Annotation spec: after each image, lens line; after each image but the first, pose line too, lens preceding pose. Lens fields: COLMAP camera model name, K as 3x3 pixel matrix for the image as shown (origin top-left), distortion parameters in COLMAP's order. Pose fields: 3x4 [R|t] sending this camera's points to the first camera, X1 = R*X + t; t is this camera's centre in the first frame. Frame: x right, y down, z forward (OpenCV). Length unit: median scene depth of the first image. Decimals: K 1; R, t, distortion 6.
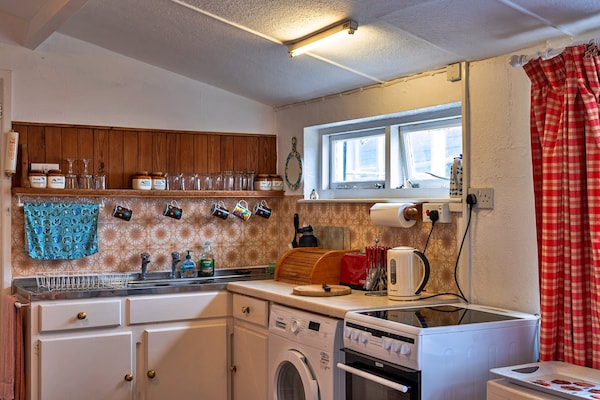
lens RADIAL K [[746.2, 0, 301.1], [0, 746.2, 201.3], [0, 0, 1]] dist [-0.005189, 0.000000]
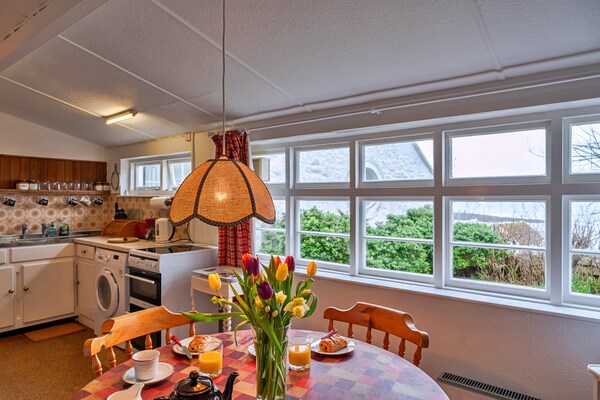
lens RADIAL K [[379.8, 0, 303.1], [0, 379.8, 200.6], [0, 0, 1]] dist [-0.026603, 0.007708]
pose [[0.925010, 0.001547, 0.379940, 0.079917], [-0.005502, 0.999941, 0.009324, -0.000407], [-0.379903, -0.010716, 0.924964, -0.122284]]
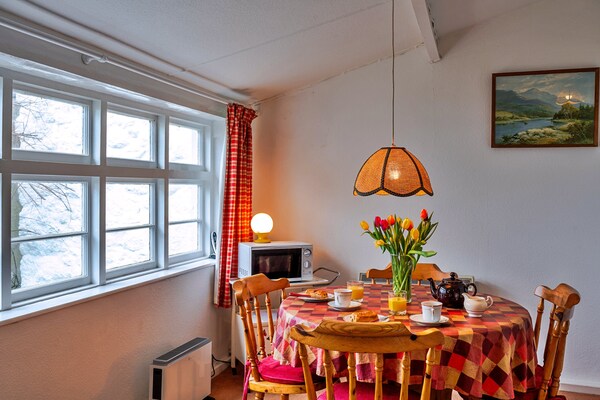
lens RADIAL K [[532.3, 0, 302.4], [0, 532.3, 202.1], [0, 0, 1]] dist [-0.003923, 0.002089]
pose [[-0.696654, -0.007264, 0.717370, -0.235382], [0.003659, 0.999900, 0.013678, 0.020568], [-0.717398, 0.012153, -0.696558, 0.655559]]
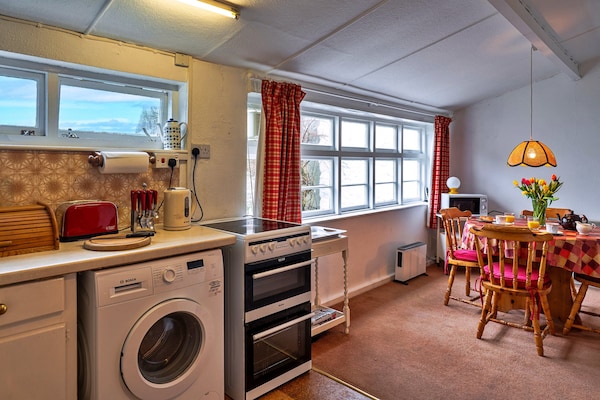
lens RADIAL K [[379.8, 0, 296.1], [0, 379.8, 165.7], [0, 0, 1]] dist [-0.026603, 0.007708]
pose [[-0.292918, 0.005490, 0.956122, -0.439644], [-0.000014, 0.999983, -0.005746, 0.023769], [-0.956138, -0.001696, -0.292913, 0.827672]]
